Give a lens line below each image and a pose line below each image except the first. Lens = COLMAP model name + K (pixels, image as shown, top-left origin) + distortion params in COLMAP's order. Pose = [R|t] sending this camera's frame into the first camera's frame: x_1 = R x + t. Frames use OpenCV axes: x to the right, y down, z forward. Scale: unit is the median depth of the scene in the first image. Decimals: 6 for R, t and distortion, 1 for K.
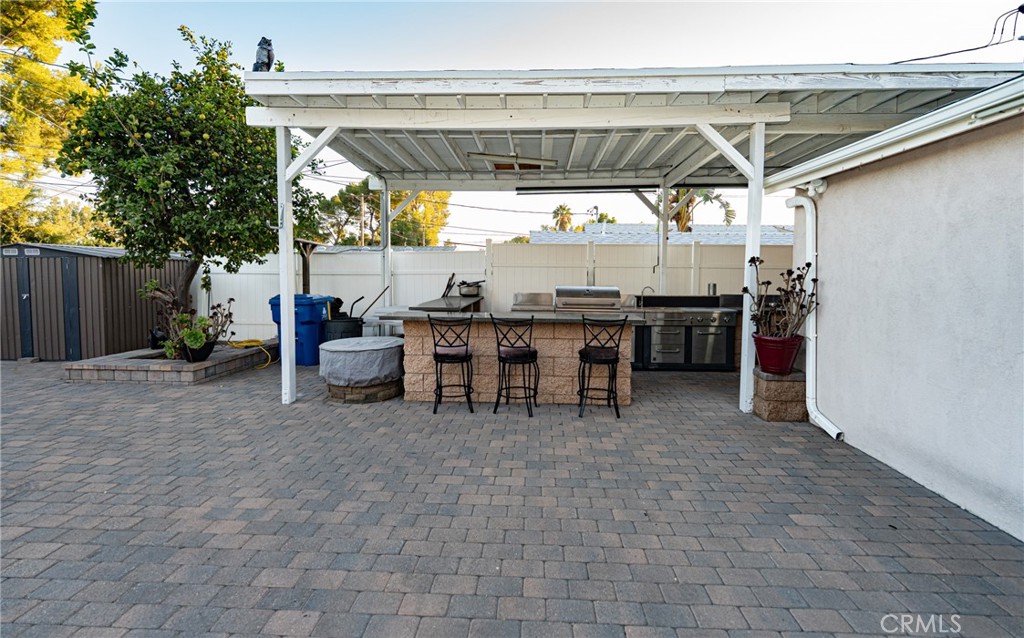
lens RADIAL K [[480.2, 0, 511.9], [0, 480.2, 313.5], [0, 0, 1]] dist [-0.000743, -0.000717]
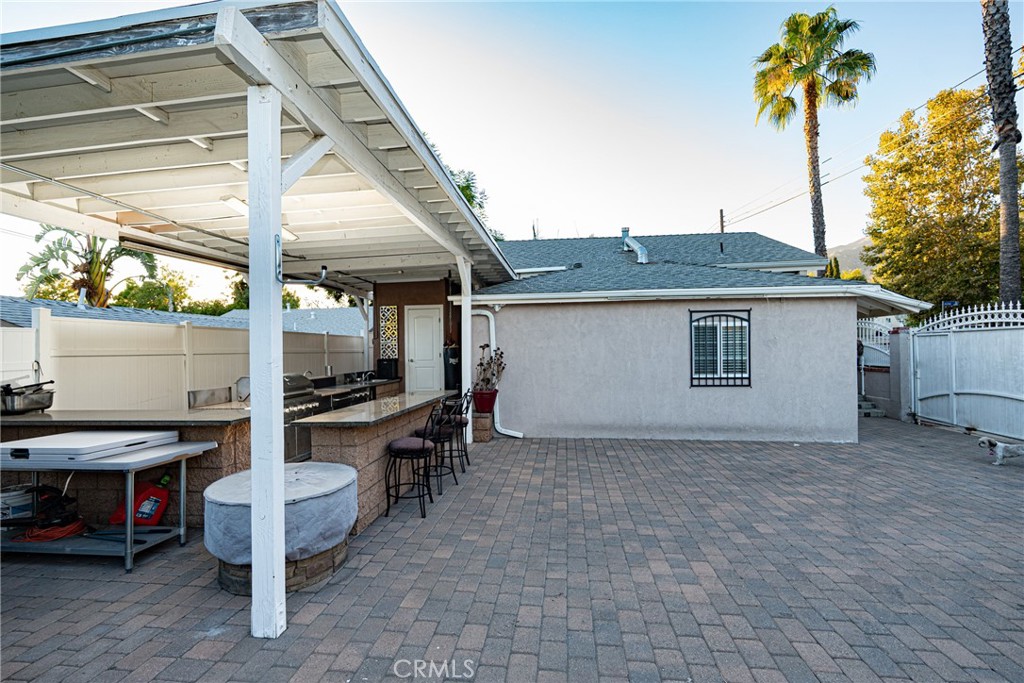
lens RADIAL K [[454.9, 0, 509.8], [0, 454.9, 344.2], [0, 0, 1]] dist [-0.002315, 0.001081]
pose [[0.064373, 0.007359, 0.997899, -1.571851], [0.103831, 0.994496, -0.014032, -0.126670], [-0.992510, 0.104516, 0.063255, 1.206591]]
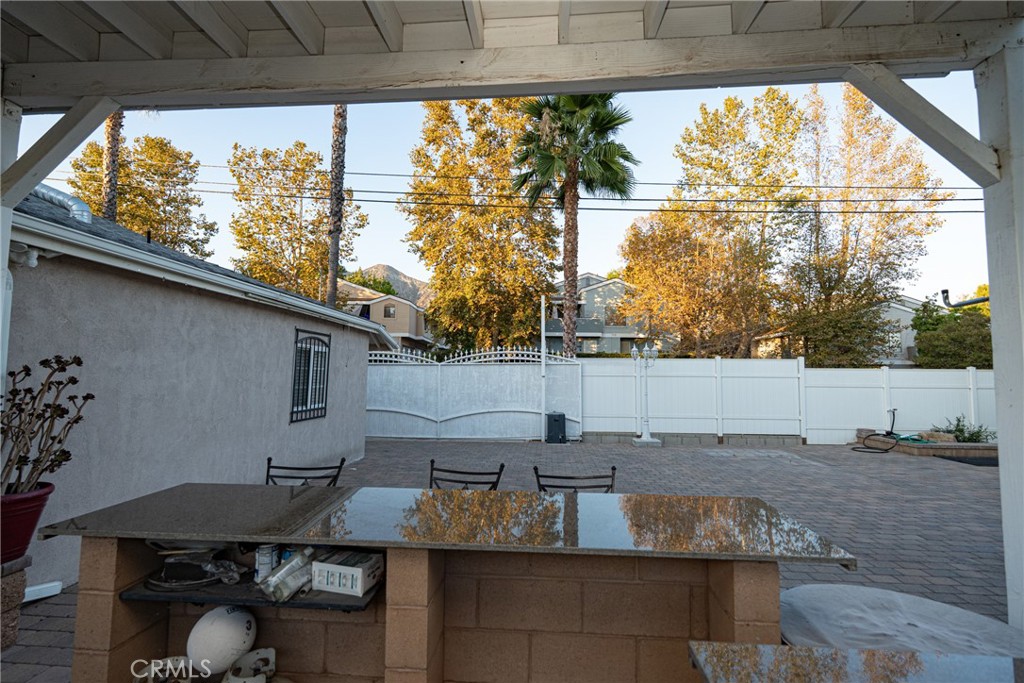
lens RADIAL K [[454.9, 0, 513.3], [0, 454.9, 344.4], [0, 0, 1]] dist [-0.002315, 0.001081]
pose [[-0.999702, -0.002177, 0.024321, -0.107454], [-0.001592, 0.999709, 0.024071, -0.215036], [-0.024366, 0.024025, -0.999414, 2.302177]]
